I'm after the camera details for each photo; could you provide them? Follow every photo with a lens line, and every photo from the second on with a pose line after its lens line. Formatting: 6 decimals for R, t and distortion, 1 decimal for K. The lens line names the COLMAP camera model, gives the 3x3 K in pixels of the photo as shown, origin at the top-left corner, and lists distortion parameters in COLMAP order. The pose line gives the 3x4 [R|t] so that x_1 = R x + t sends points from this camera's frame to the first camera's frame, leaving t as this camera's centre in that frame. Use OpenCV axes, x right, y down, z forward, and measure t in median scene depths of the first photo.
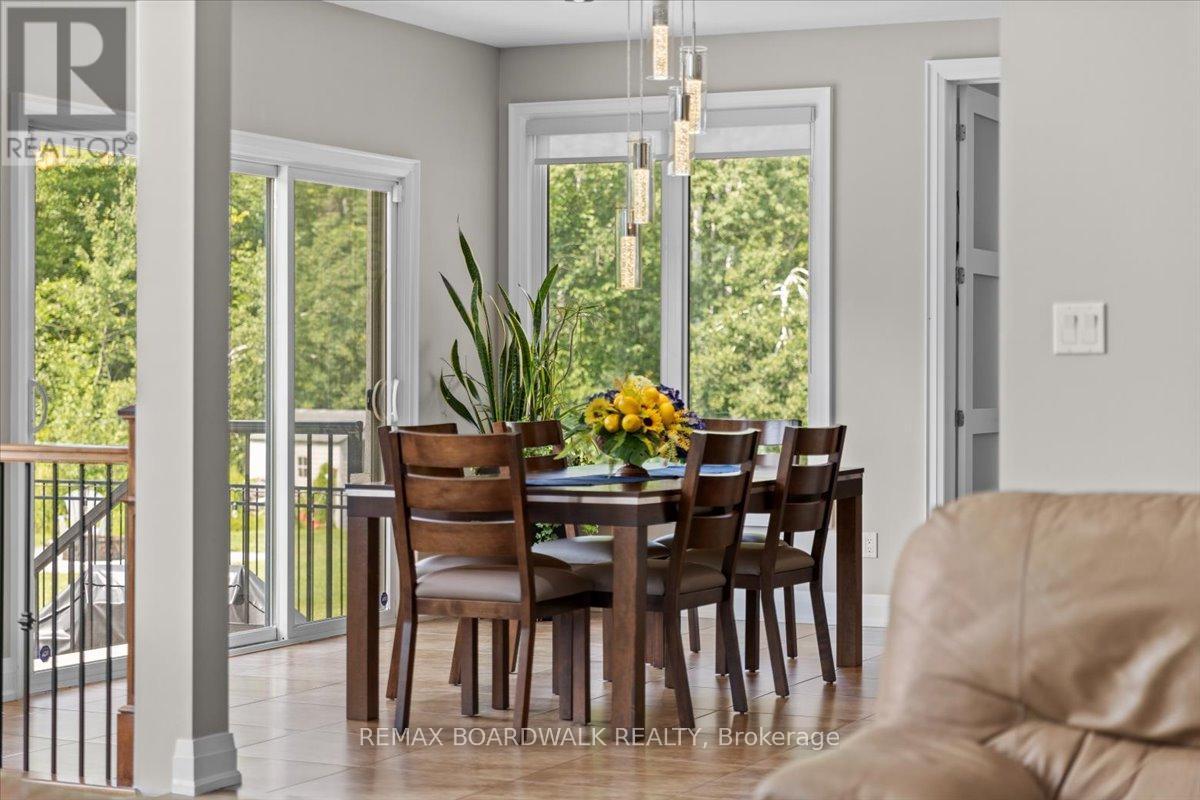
lens RADIAL K [[2369.1, 0, 600.0], [0, 2369.1, 400.0], [0, 0, 1]] dist [0.012277, -0.113557]
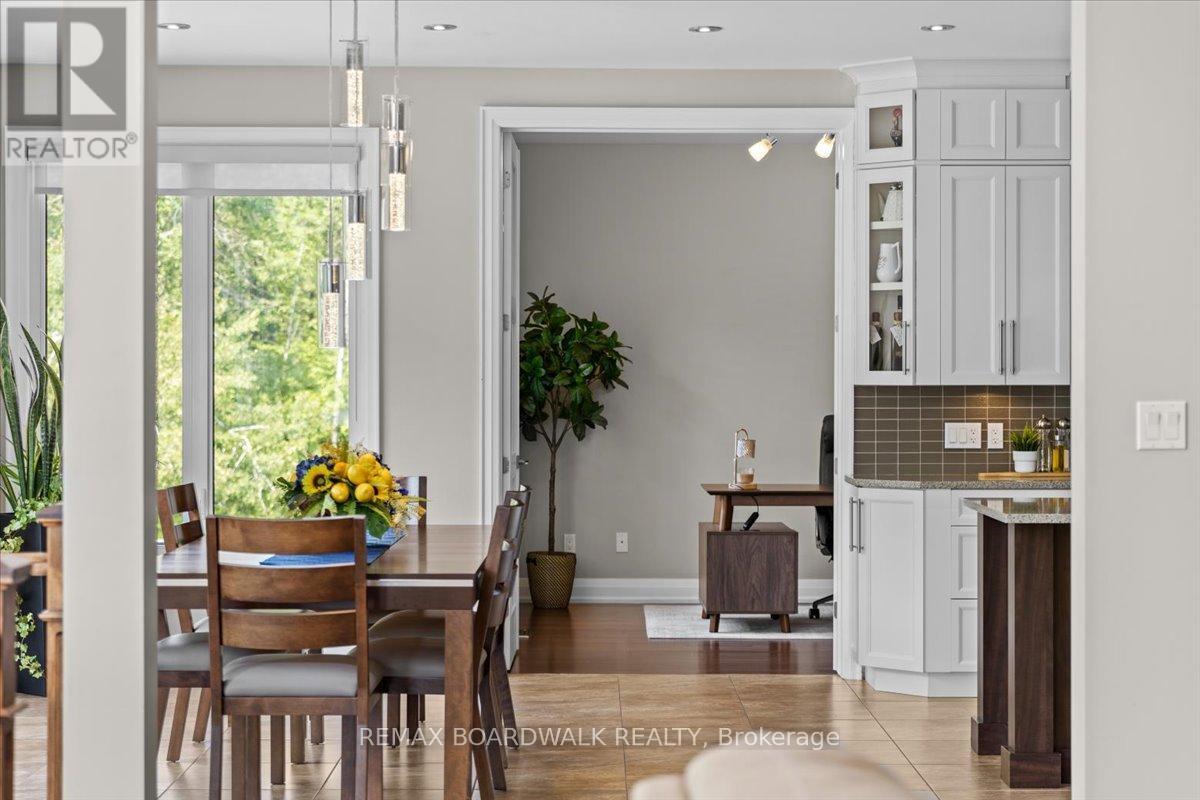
lens RADIAL K [[2369.1, 0, 600.0], [0, 2369.1, 400.0], [0, 0, 1]] dist [0.012277, -0.113557]
pose [[0.901824, -0.005614, 0.432067, -0.308026], [0.004349, 0.999983, 0.003916, -0.030372], [-0.432082, -0.001653, 0.901833, 0.106371]]
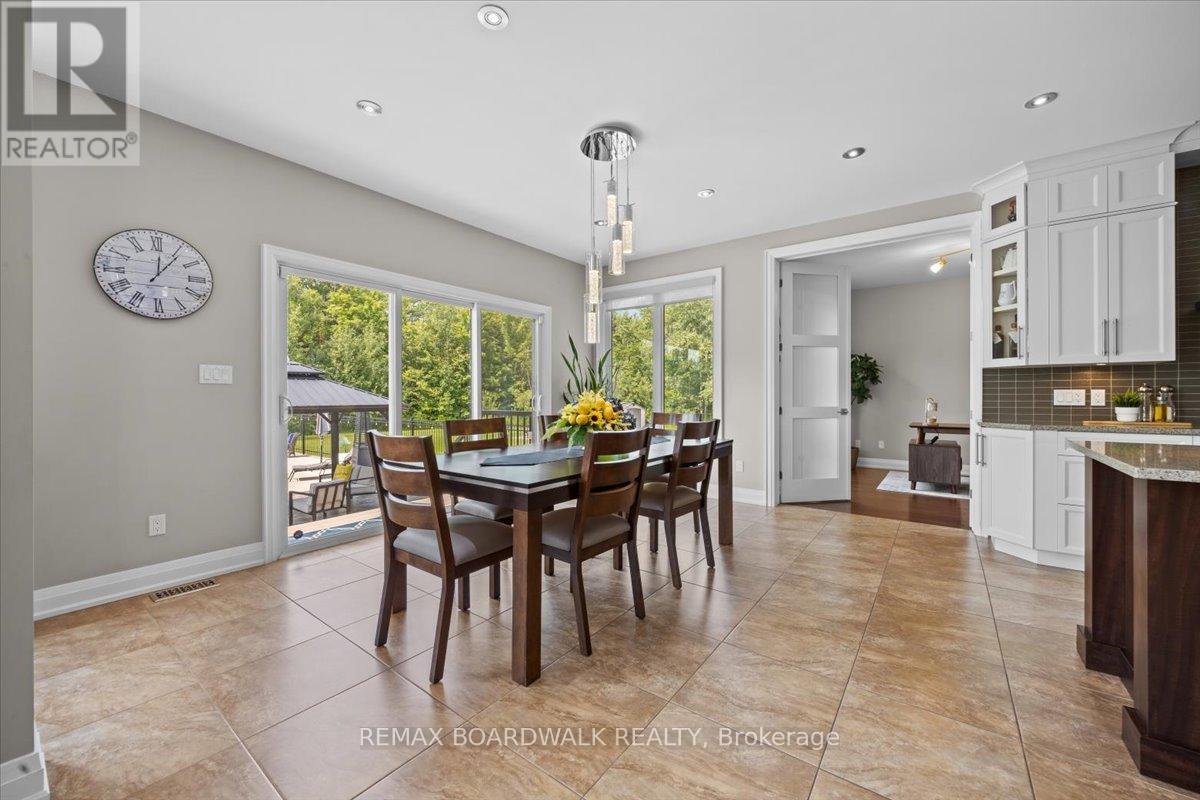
lens RADIAL K [[464.2, 0, 596.3], [0, 464.2, 395.2], [0, 0, 1]] dist [-0.005866, 0.000142]
pose [[0.979380, -0.001666, -0.202021, 0.088273], [-0.000118, 0.999961, -0.008821, -0.004342], [0.202028, 0.008663, 0.979341, 0.682997]]
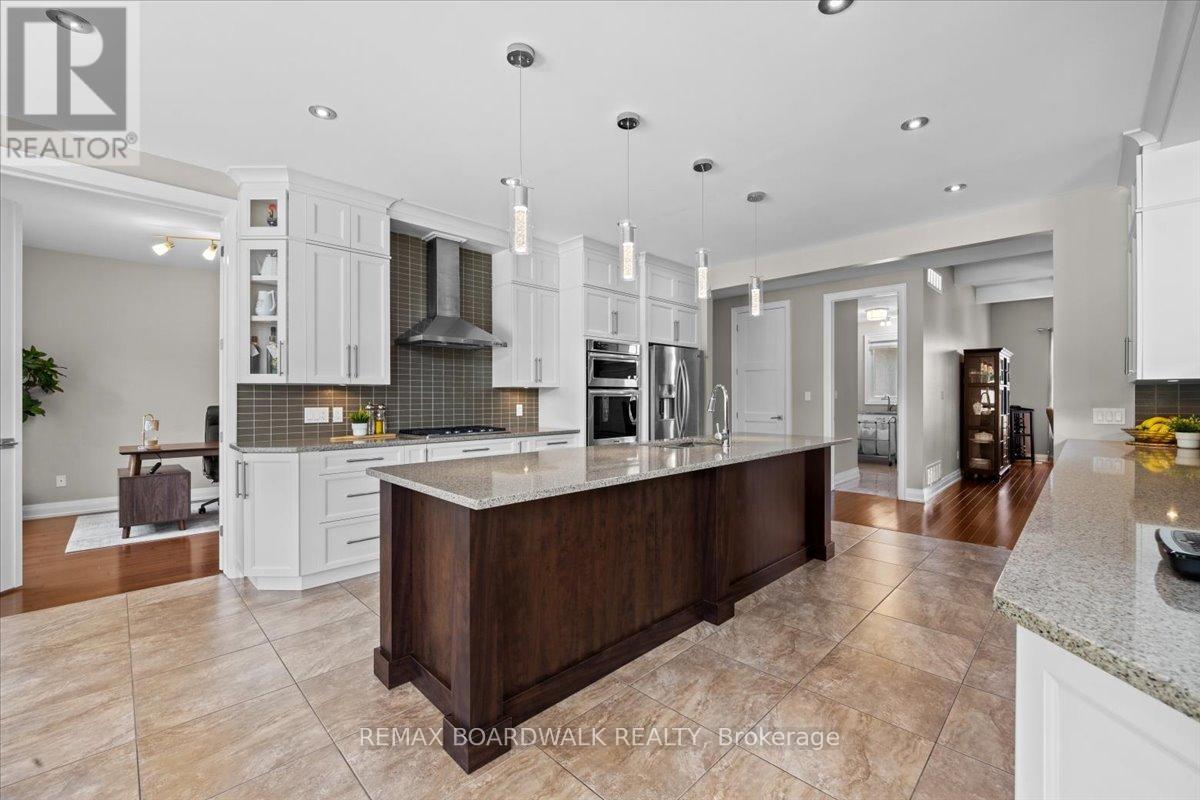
lens RADIAL K [[490.0, 0, 599.9], [0, 490.0, 397.7], [0, 0, 1]] dist [-0.009742, 0.000073]
pose [[0.336844, -0.001690, 0.941559, 0.082632], [0.009984, 0.999949, -0.001777, -0.018047], [-0.941508, 0.009999, 0.336843, 0.769336]]
